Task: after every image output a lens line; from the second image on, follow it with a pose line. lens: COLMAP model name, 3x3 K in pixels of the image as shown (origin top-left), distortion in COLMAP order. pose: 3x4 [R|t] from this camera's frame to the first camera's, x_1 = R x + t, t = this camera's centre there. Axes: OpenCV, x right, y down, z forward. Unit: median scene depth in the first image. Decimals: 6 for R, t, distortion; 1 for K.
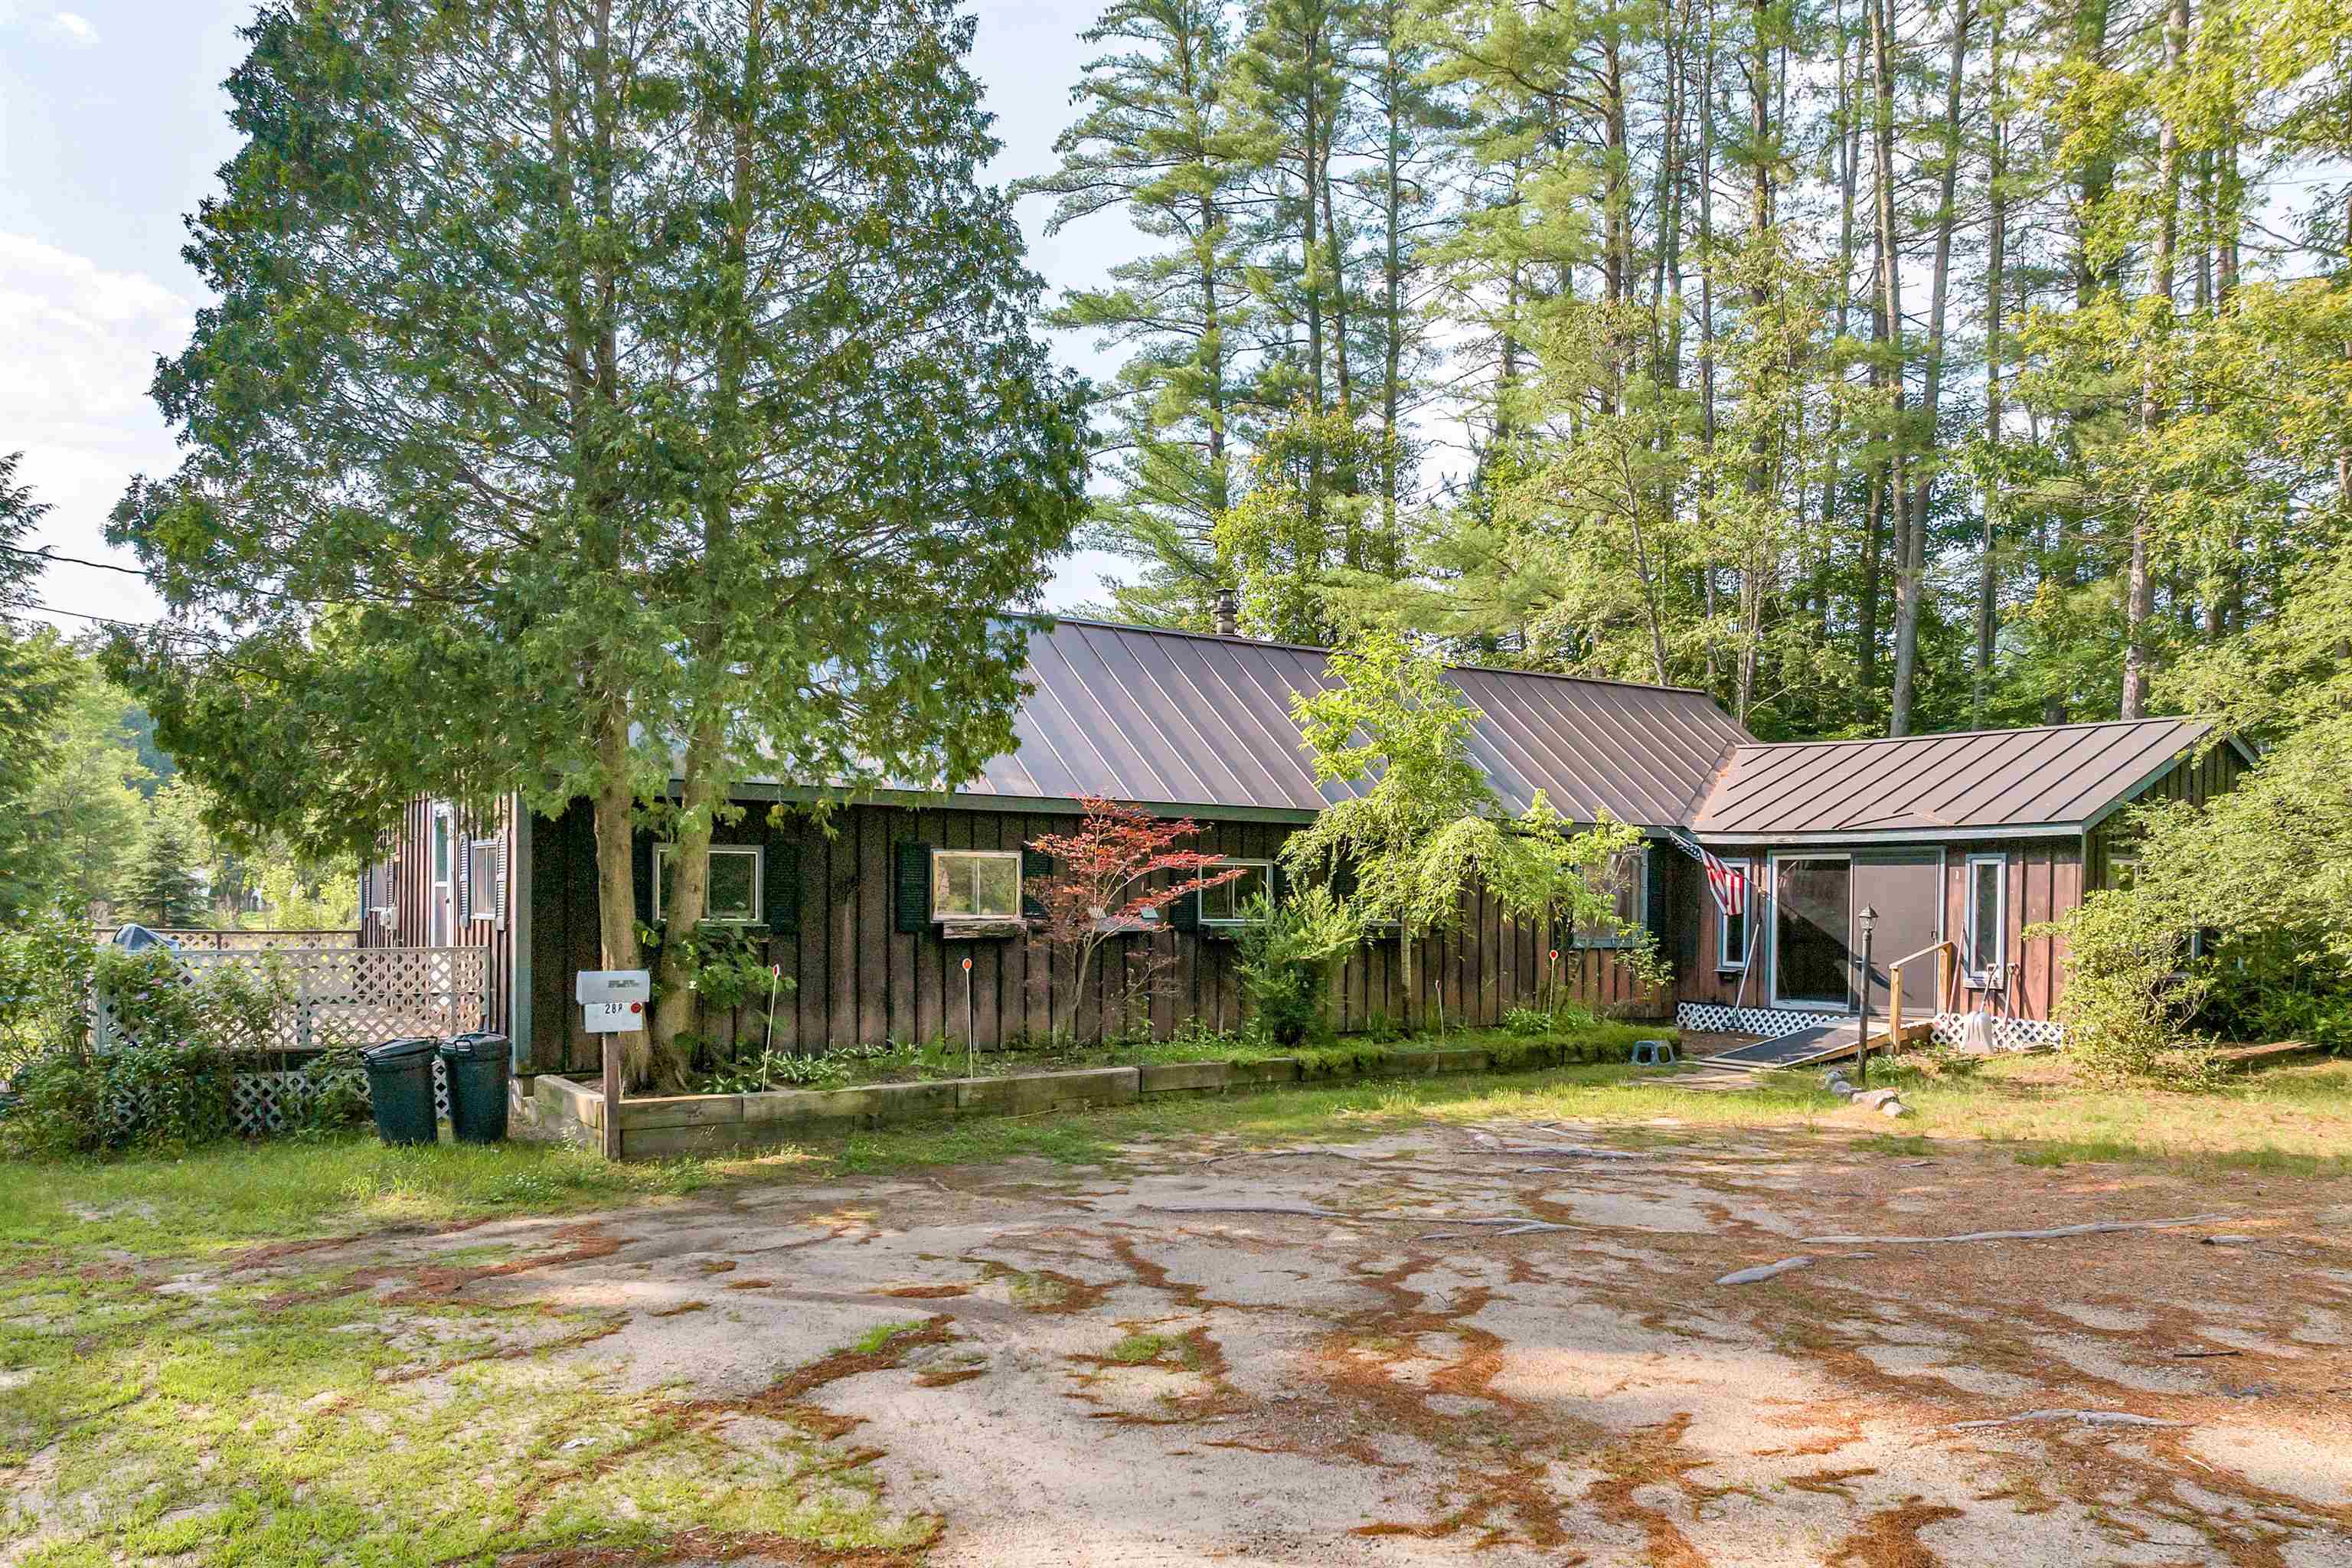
lens RADIAL K [[2025.1, 0, 1176.0], [0, 2025.1, 784.0], [0, 0, 1]] dist [-0.047146, -0.009003]
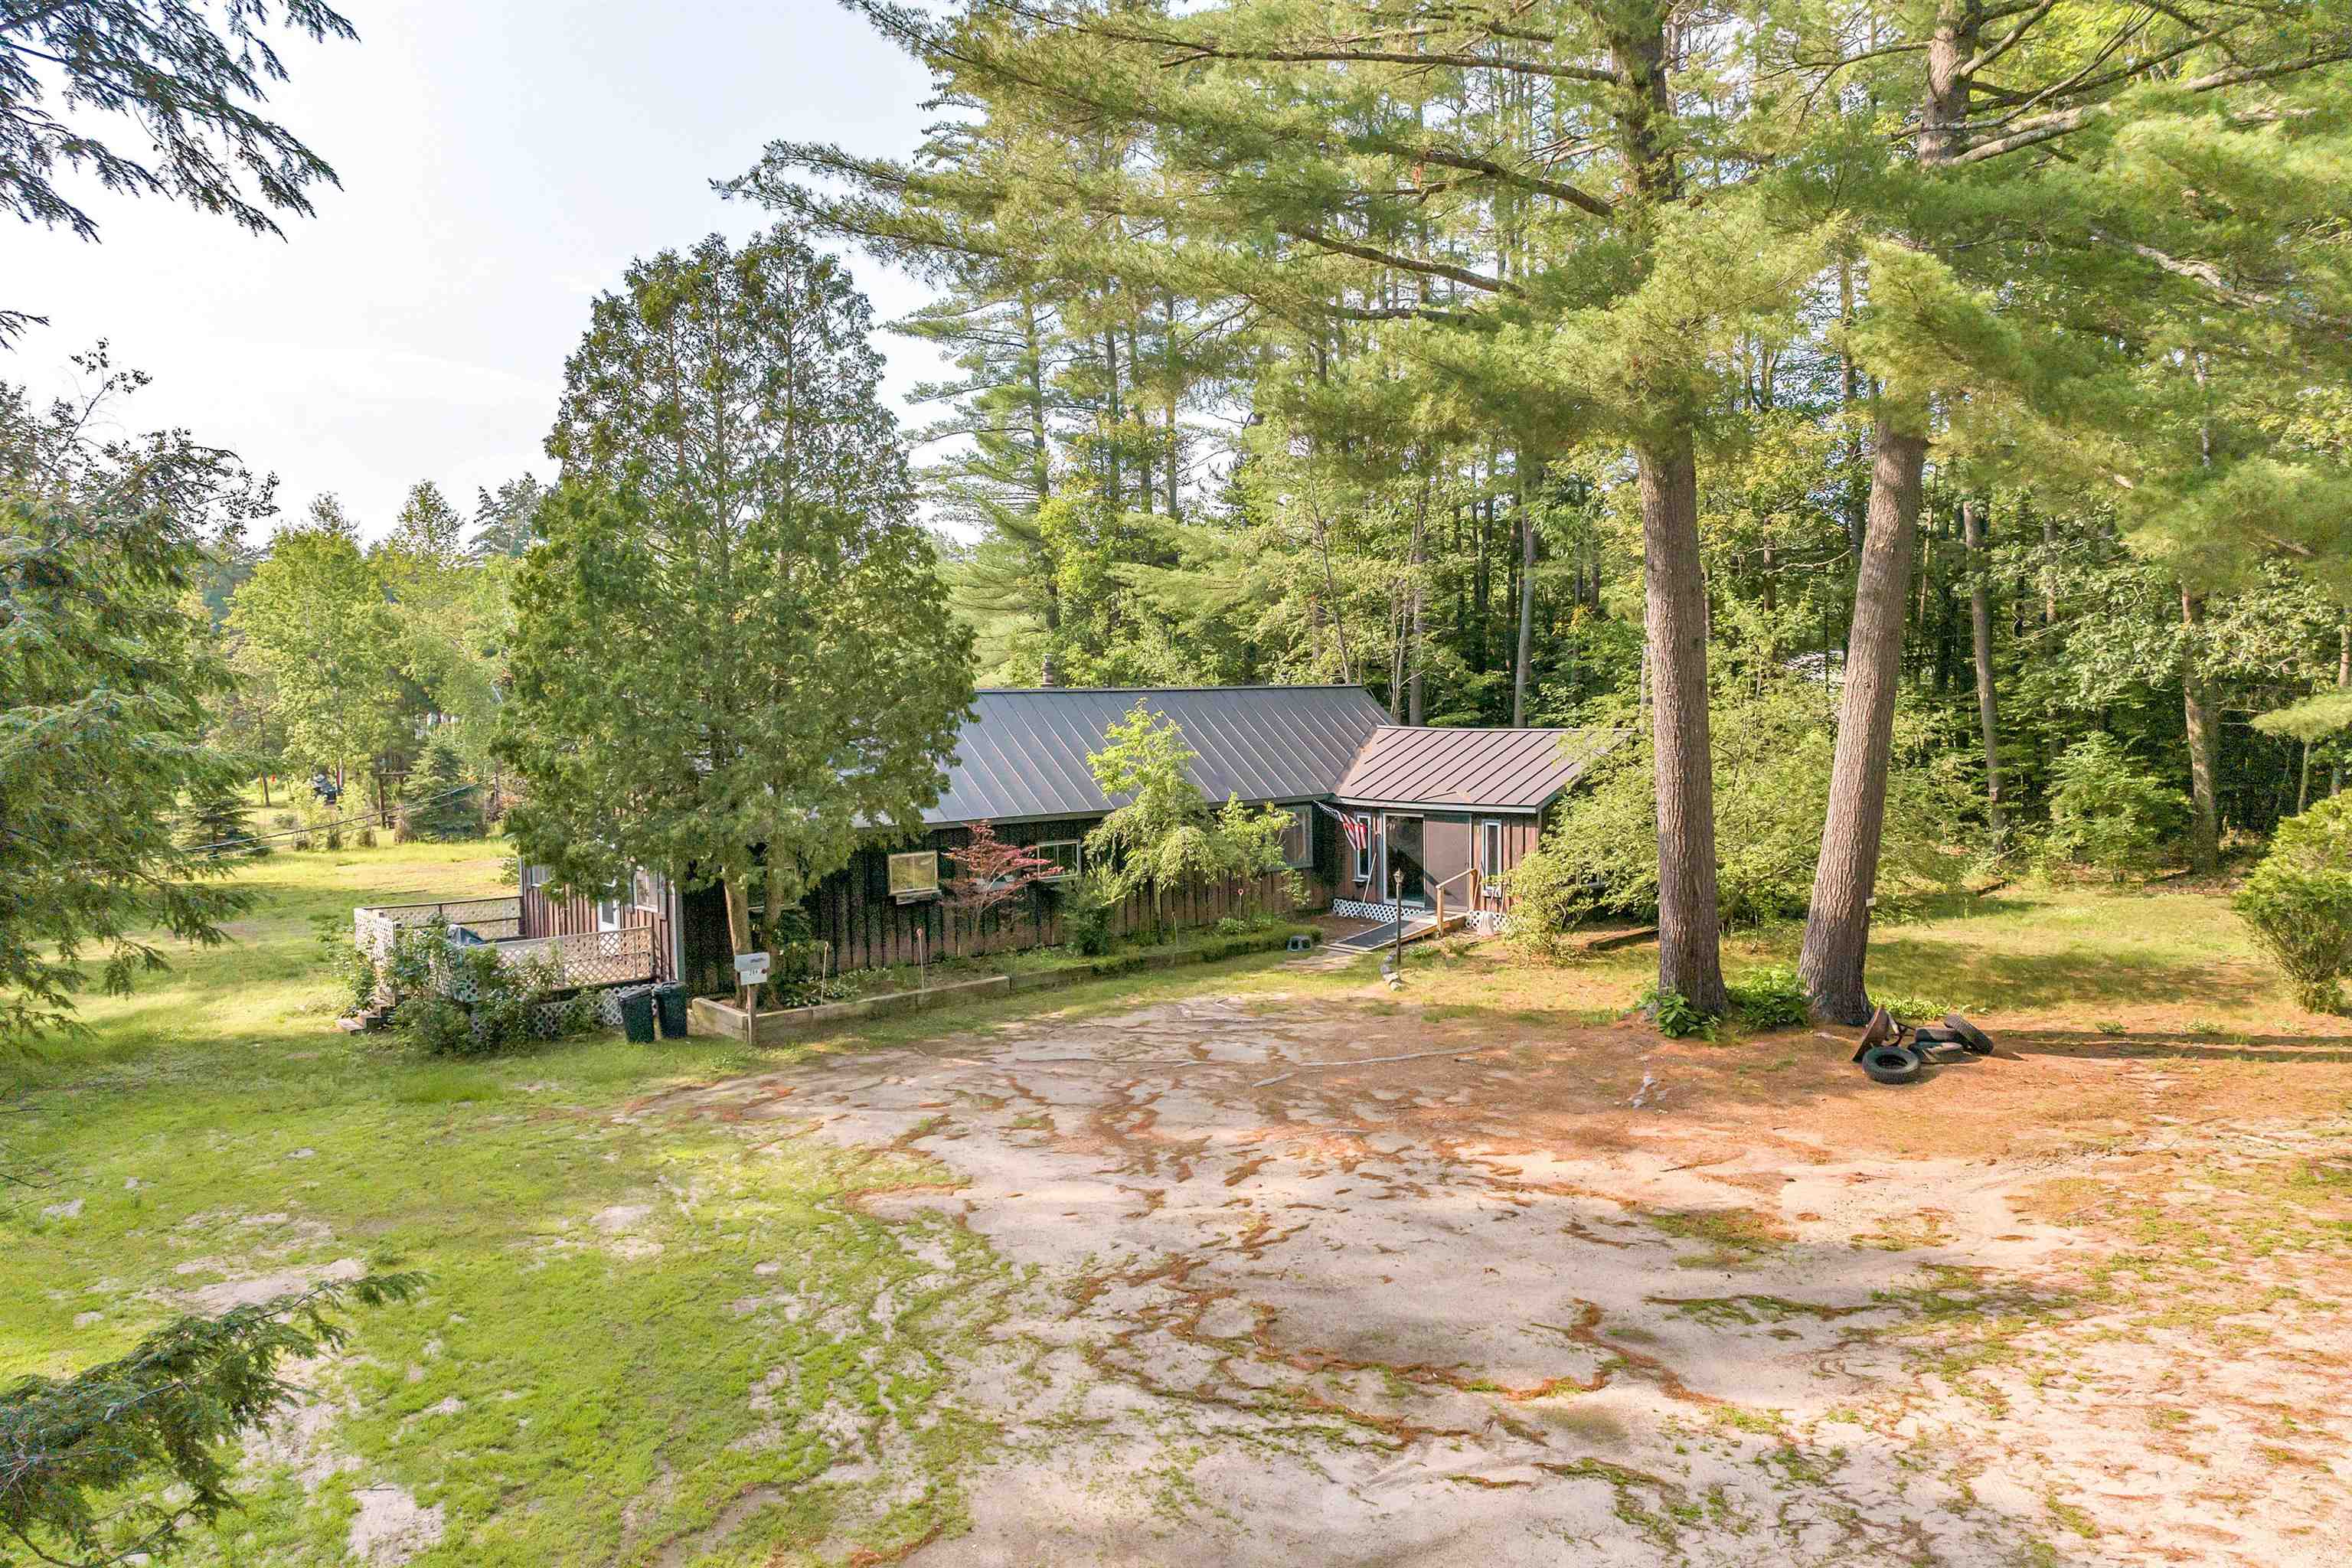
lens RADIAL K [[1636.3, 0, 1176.0], [0, 1636.3, 784.0], [0, 0, 1]] dist [-0.045473, 0.000077]
pose [[0.994776, -0.032714, 0.096701, -0.004618], [0.025822, 0.997093, 0.071680, -0.124523], [-0.098764, -0.068808, 0.992729, -0.445487]]
